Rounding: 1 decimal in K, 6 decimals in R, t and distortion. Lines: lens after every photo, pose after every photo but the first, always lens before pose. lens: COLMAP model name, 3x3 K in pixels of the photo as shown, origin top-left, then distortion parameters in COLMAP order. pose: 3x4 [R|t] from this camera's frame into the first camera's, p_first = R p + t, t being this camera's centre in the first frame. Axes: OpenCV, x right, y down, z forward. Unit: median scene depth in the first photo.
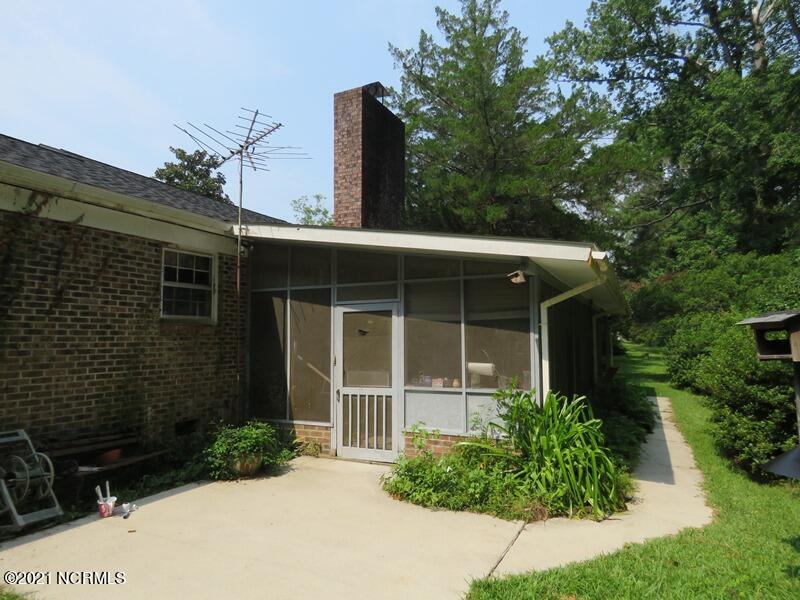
lens RADIAL K [[507.8, 0, 401.3], [0, 507.8, 299.3], [0, 0, 1]] dist [-0.003449, 0.001599]
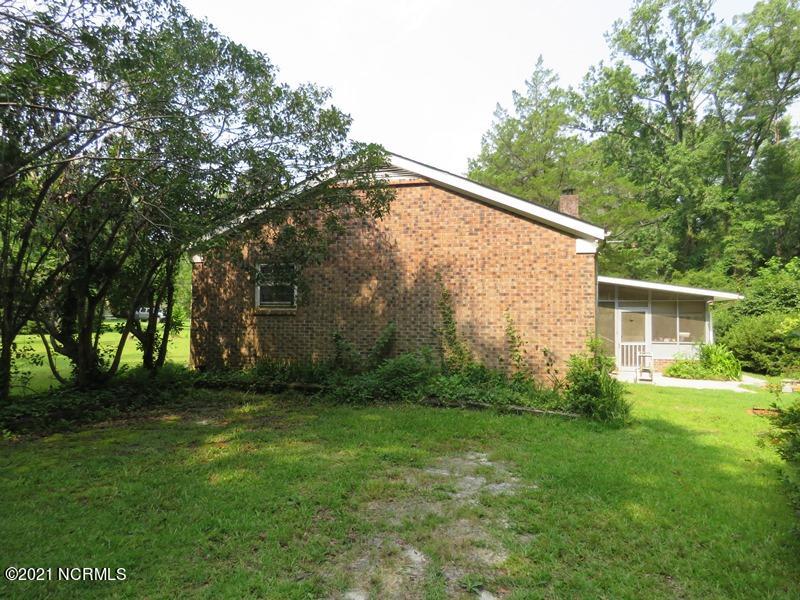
lens RADIAL K [[507.8, 0, 398.6], [0, 507.8, 301.6], [0, 0, 1]] dist [-0.003449, 0.001599]
pose [[0.981952, 0.020751, 0.187987, -1.690485], [-0.028641, 0.998815, 0.039355, -0.092487], [-0.186948, -0.044029, 0.981383, -1.235123]]
